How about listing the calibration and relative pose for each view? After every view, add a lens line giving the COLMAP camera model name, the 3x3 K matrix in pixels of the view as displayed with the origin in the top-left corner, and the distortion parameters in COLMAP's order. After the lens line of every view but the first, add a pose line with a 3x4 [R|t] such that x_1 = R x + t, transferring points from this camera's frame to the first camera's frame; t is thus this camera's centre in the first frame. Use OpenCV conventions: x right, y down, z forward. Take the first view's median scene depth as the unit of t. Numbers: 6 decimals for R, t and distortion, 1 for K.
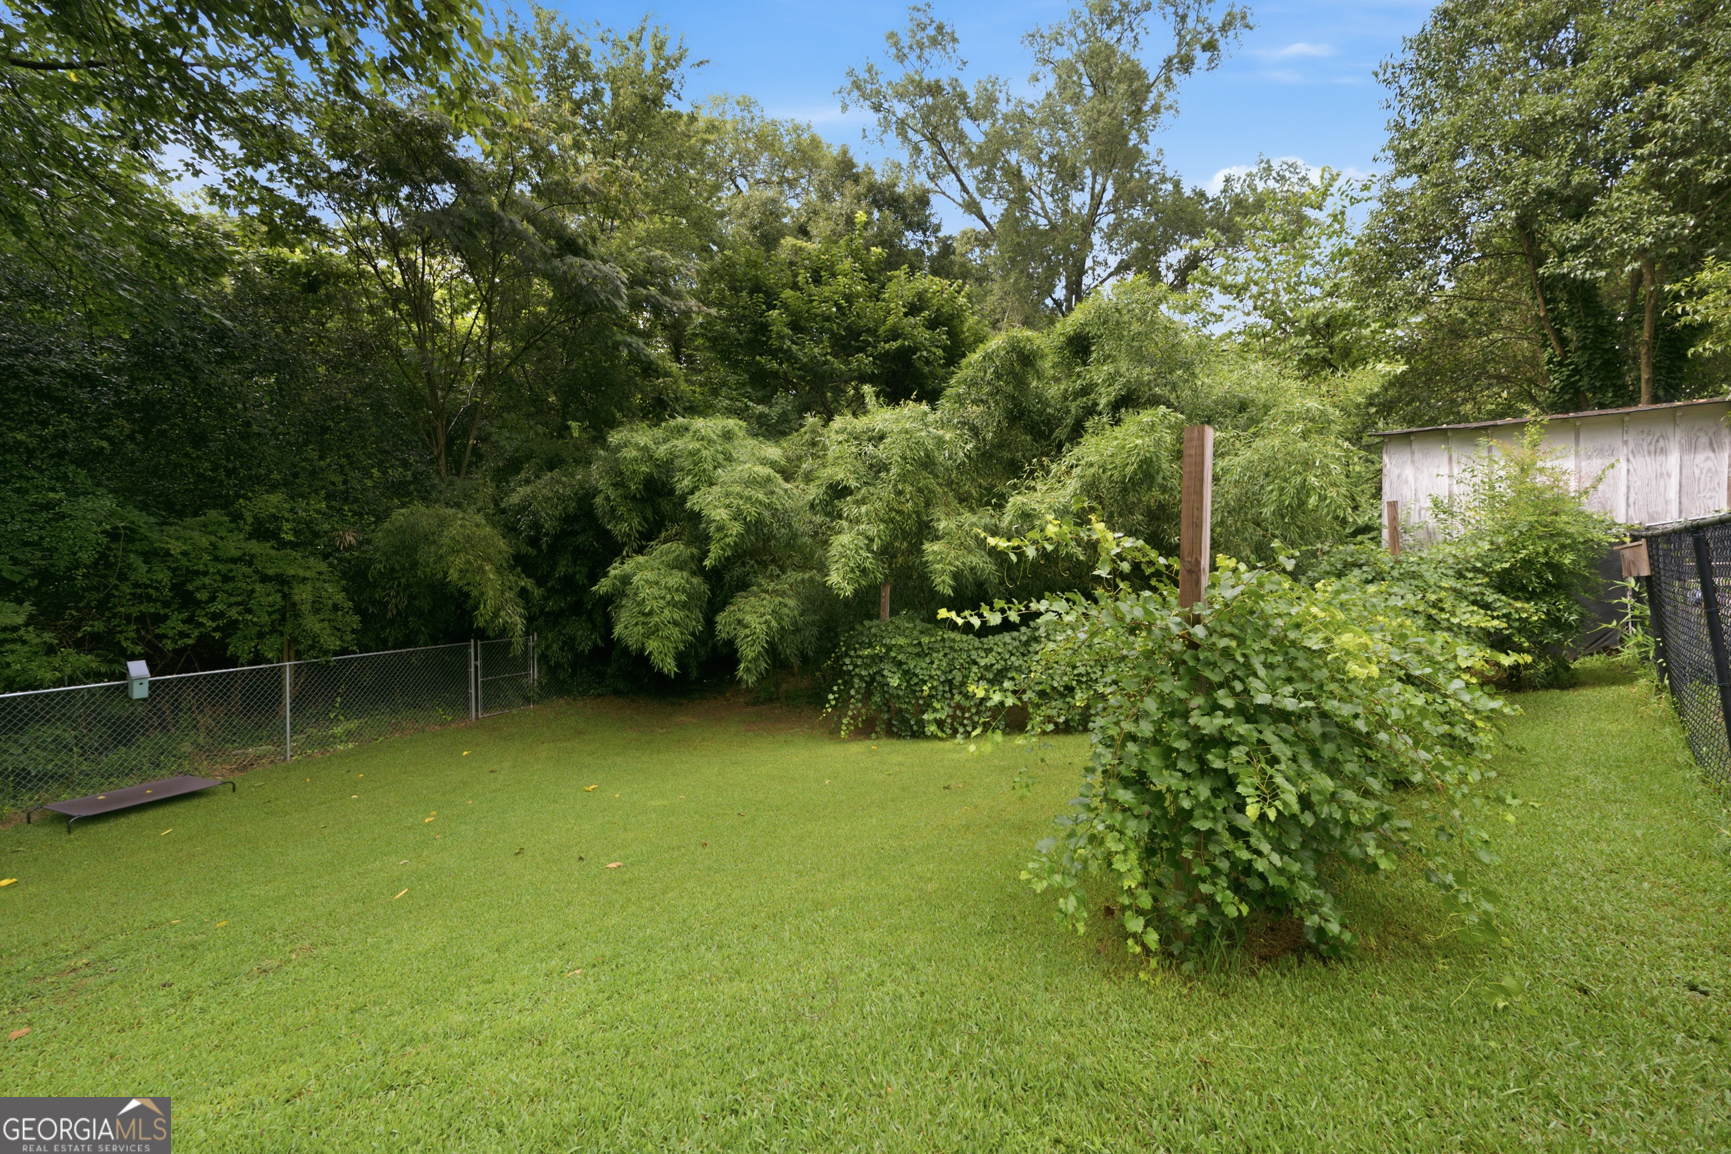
lens RADIAL K [[665.2, 0, 865.0], [0, 665.2, 549.2], [0, 0, 1]] dist [-0.000286, -0.000212]
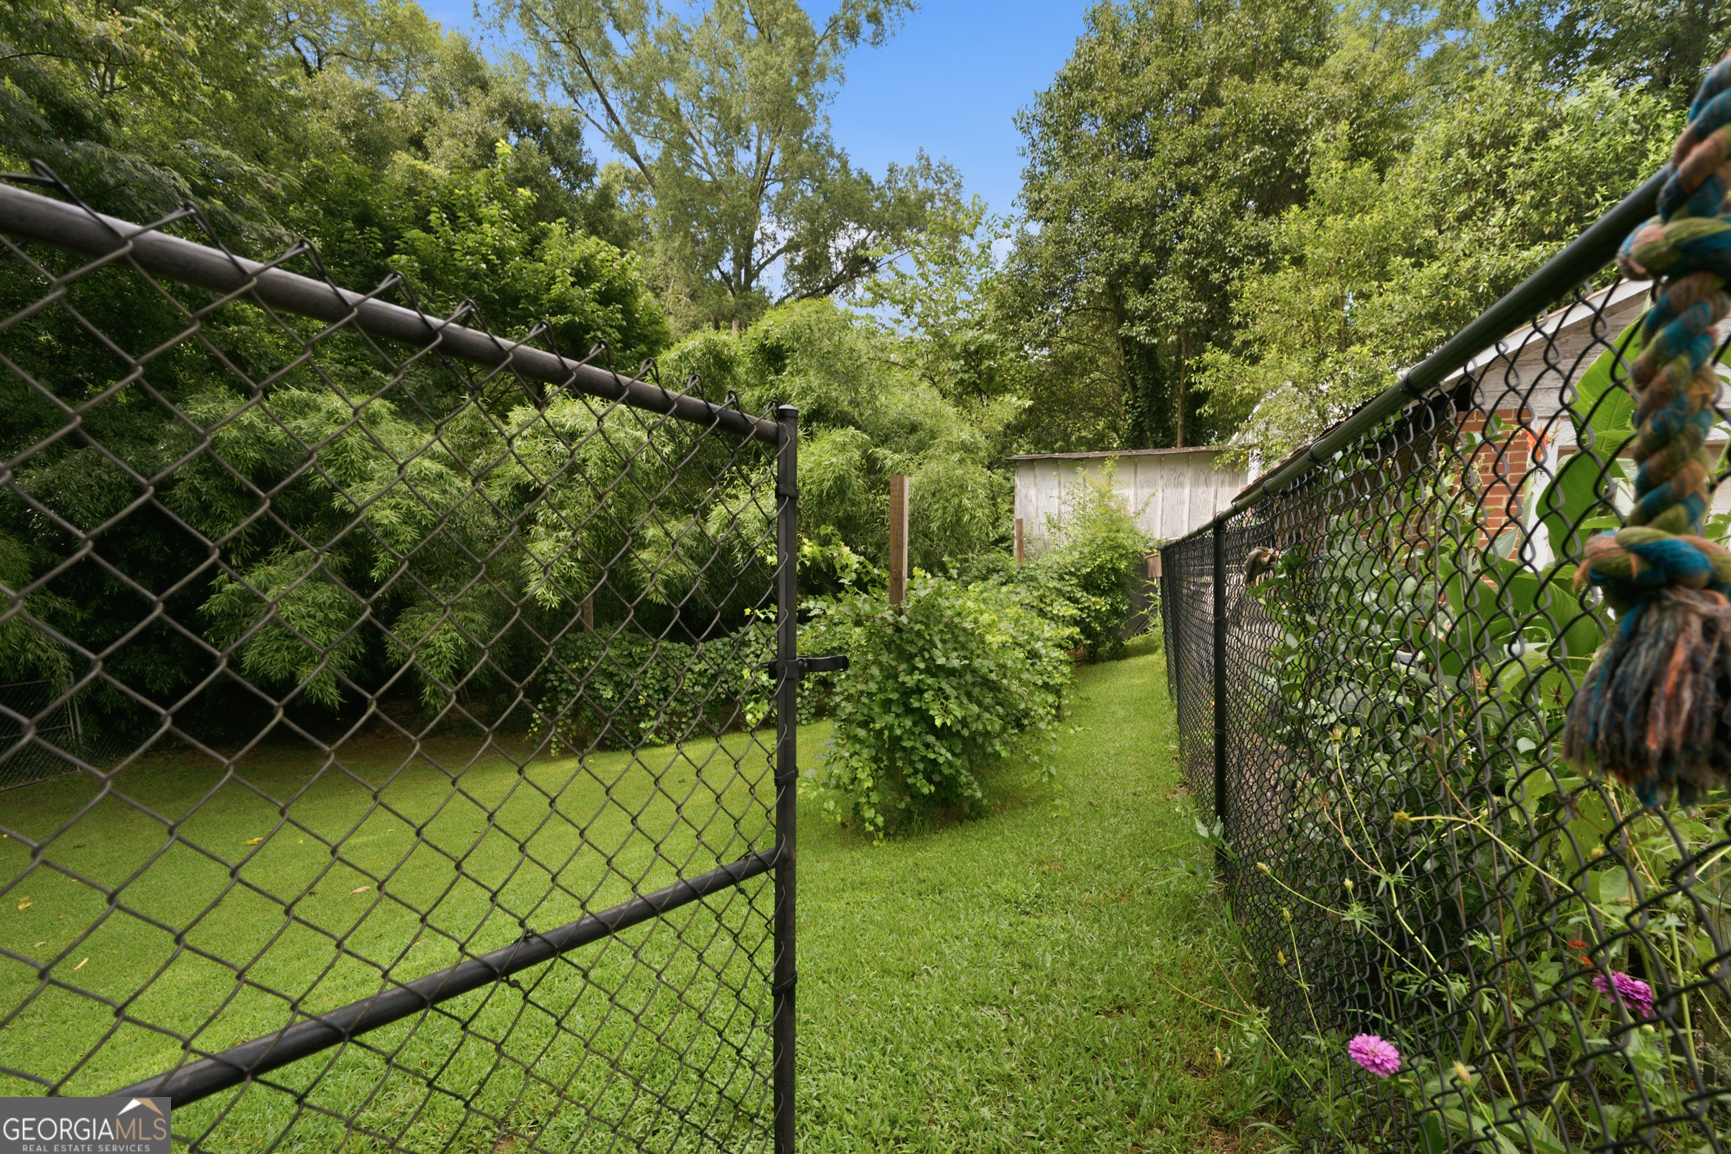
lens RADIAL K [[713.2, 0, 864.8], [0, 713.2, 552.8], [0, 0, 1]] dist [-0.000479, -0.000045]
pose [[0.899381, 0.003529, 0.437151, -0.071623], [-0.002411, 0.999992, -0.003114, -0.005302], [-0.437159, 0.001747, 0.899383, -0.103512]]
